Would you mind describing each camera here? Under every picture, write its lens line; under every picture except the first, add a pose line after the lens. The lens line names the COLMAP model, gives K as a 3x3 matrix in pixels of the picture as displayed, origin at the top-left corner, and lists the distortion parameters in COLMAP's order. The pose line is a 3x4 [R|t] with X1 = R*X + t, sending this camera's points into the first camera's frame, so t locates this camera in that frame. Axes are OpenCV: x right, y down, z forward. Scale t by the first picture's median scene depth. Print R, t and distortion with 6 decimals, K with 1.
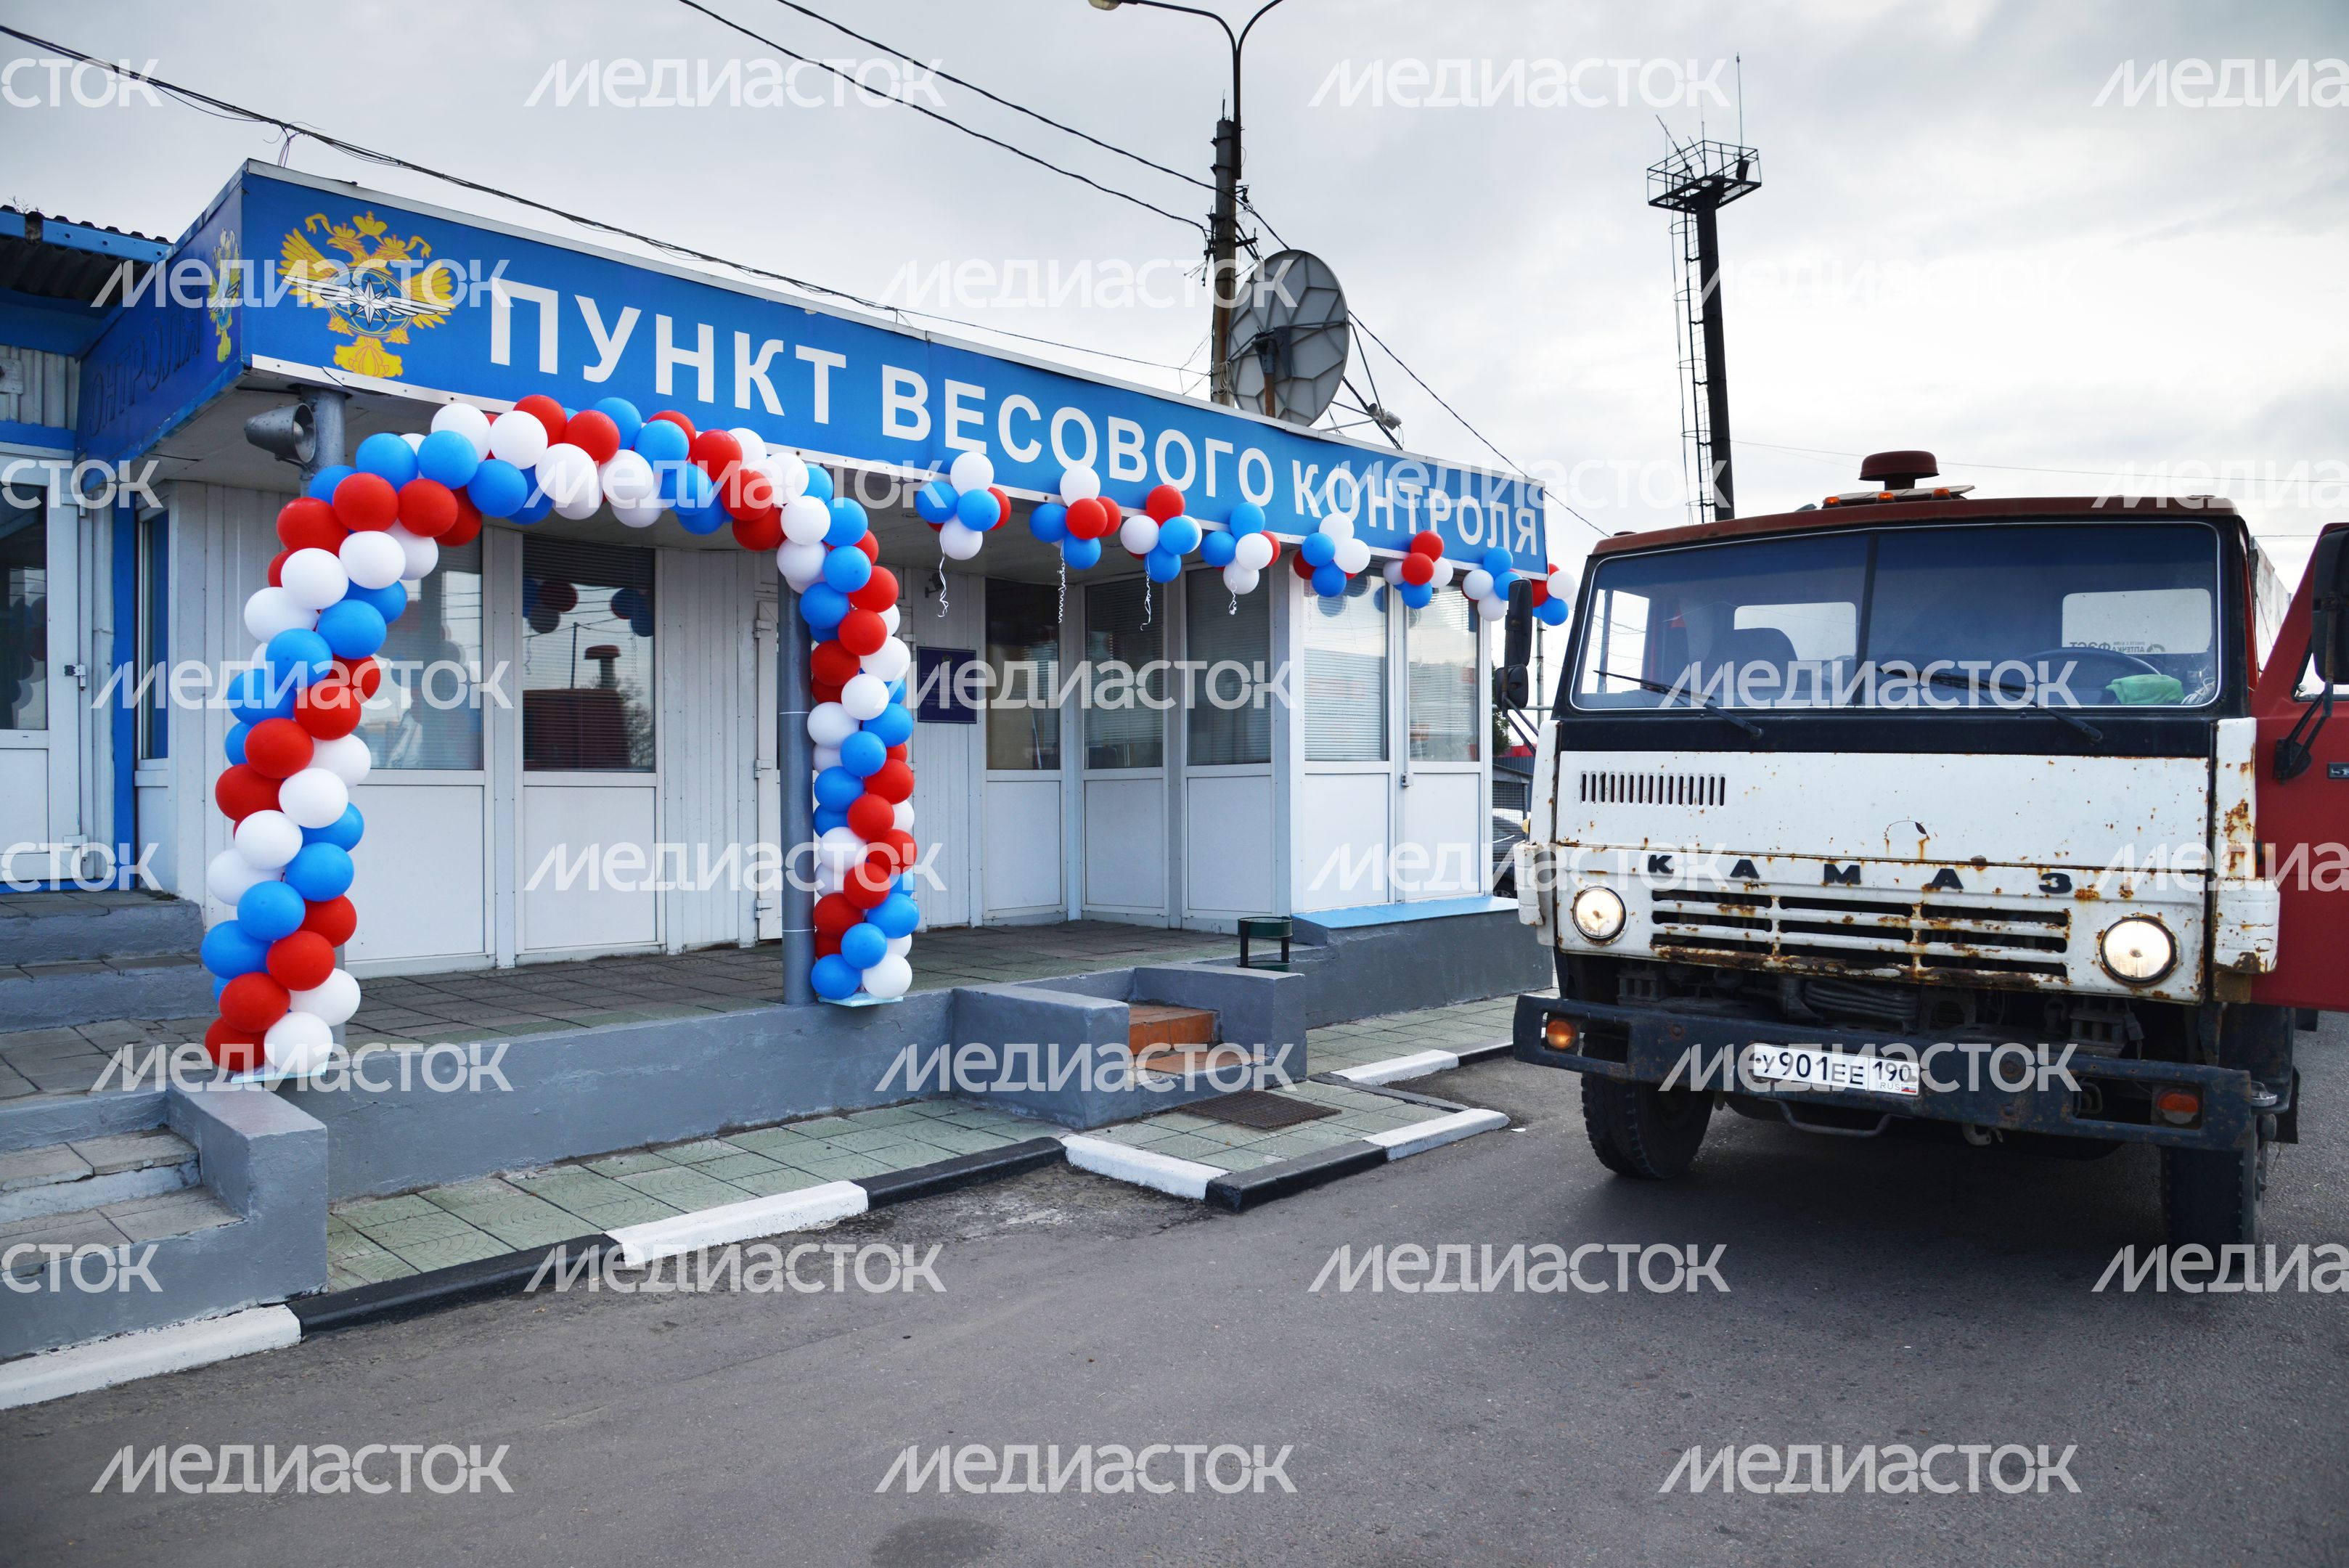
lens RADIAL K [[1568.2, 0, 1174.5], [0, 1568.2, 784.0], [0, 0, 1]] dist [-0.062267, 0.034296]
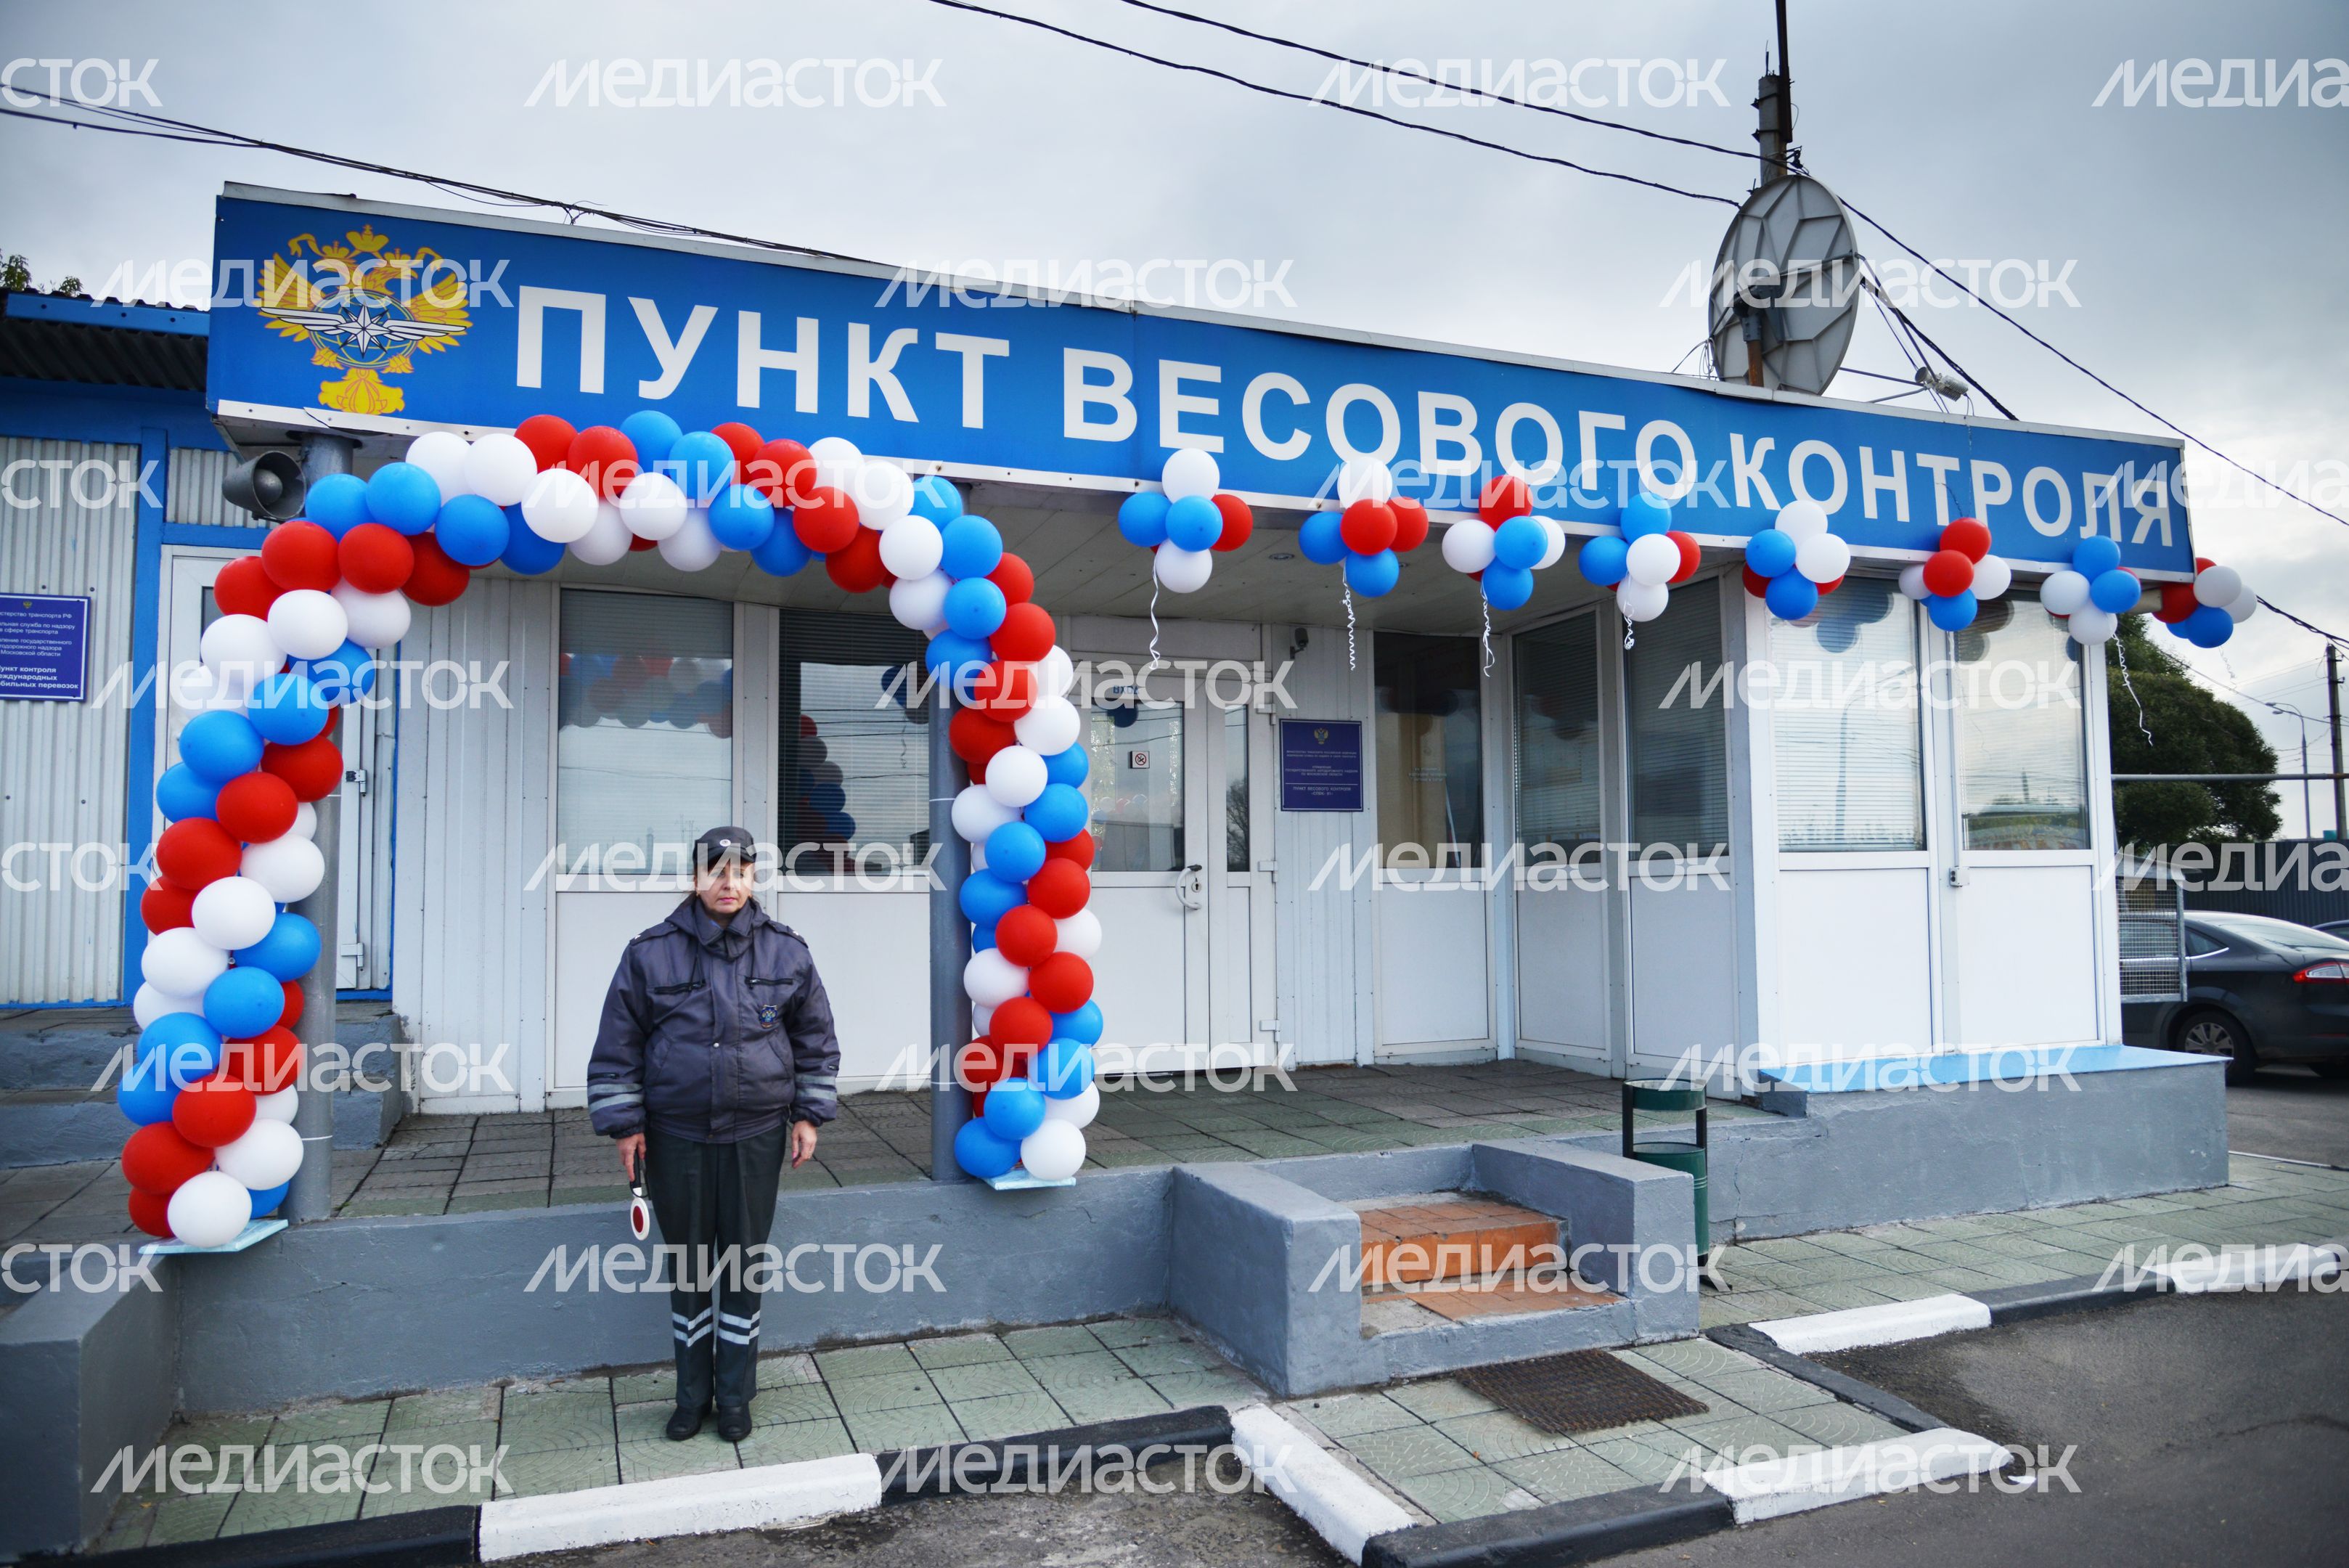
lens RADIAL K [[1568.2, 0, 1174.5], [0, 1568.2, 784.0], [0, 0, 1]] dist [-0.062267, 0.034296]
pose [[0.906322, -0.031306, -0.421426, 0.180376], [0.005442, 0.998034, -0.062437, -0.004036], [0.422552, 0.054295, 0.904711, 0.329146]]
